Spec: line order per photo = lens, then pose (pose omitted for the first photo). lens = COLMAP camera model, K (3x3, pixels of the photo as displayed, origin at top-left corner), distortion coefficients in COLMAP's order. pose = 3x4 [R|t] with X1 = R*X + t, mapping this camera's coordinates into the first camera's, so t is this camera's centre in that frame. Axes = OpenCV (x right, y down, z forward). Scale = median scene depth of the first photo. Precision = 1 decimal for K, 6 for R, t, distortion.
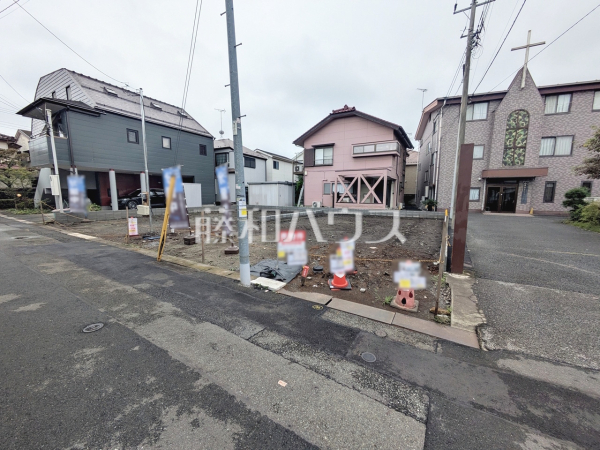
lens RADIAL K [[237.0, 0, 298.2], [0, 237.0, 225.2], [0, 0, 1]] dist [0.000931, 0.001676]
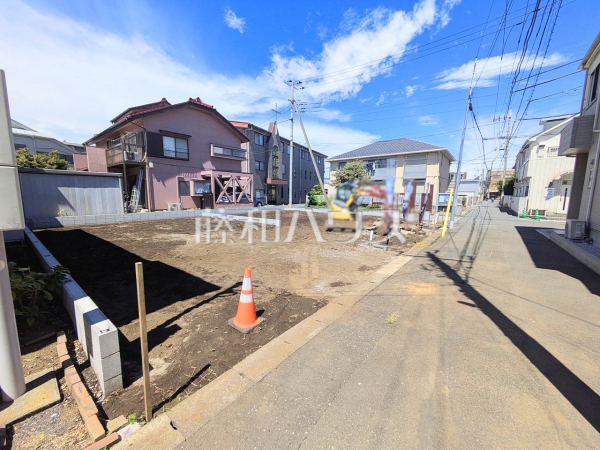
lens RADIAL K [[237.0, 0, 298.4], [0, 237.0, 226.2], [0, 0, 1]] dist [0.000931, 0.001676]
pose [[0.135132, -0.140406, 0.980829, -0.808596], [0.121214, 0.984816, 0.124276, -0.089985], [-0.983385, 0.102097, 0.150100, 0.588204]]
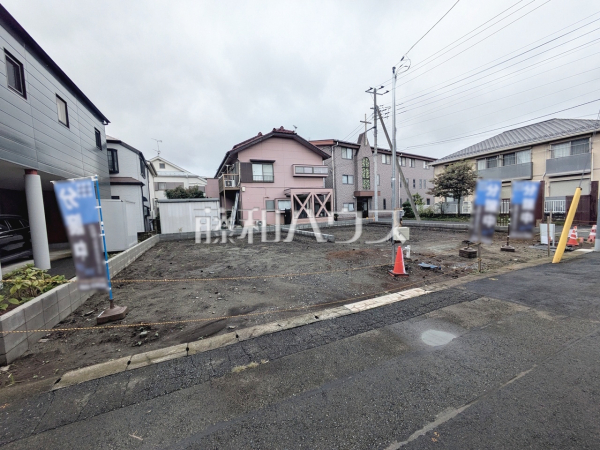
lens RADIAL K [[237.0, 0, 298.0], [0, 237.0, 225.8], [0, 0, 1]] dist [0.000931, 0.001676]
pose [[0.575501, -0.090026, 0.812830, -0.724300], [0.151990, 0.988380, 0.001857, -0.070704], [-0.803553, 0.122473, 0.582497, 0.430712]]
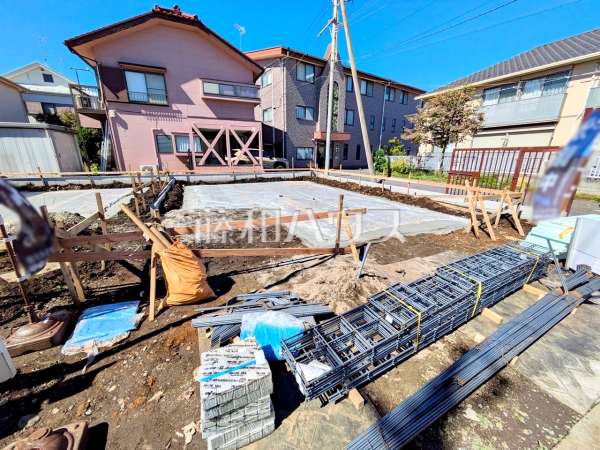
lens RADIAL K [[237.0, 0, 301.0], [0, 237.0, 224.5], [0, 0, 1]] dist [0.000931, 0.001676]
pose [[0.569194, -0.236379, 0.787492, -0.272591], [0.104541, 0.970815, 0.215844, -0.051050], [-0.815530, -0.040532, 0.577293, 0.380501]]
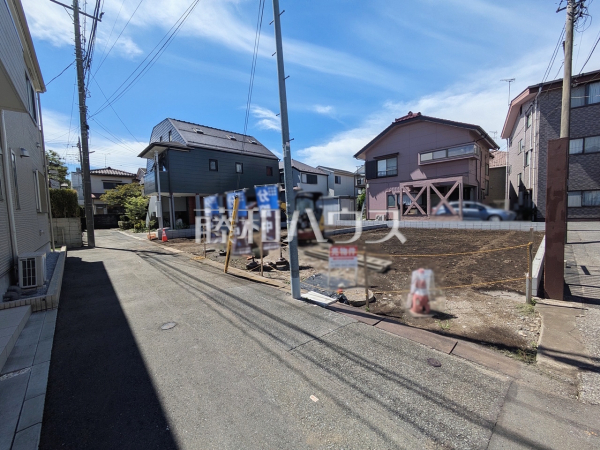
lens RADIAL K [[237.0, 0, 298.0], [0, 237.0, 226.0], [0, 0, 1]] dist [0.000931, 0.001676]
pose [[0.962755, -0.021979, -0.269481, 0.017788], [0.006352, 0.998254, -0.058724, -0.000479], [0.270301, 0.054825, 0.961214, -0.002785]]
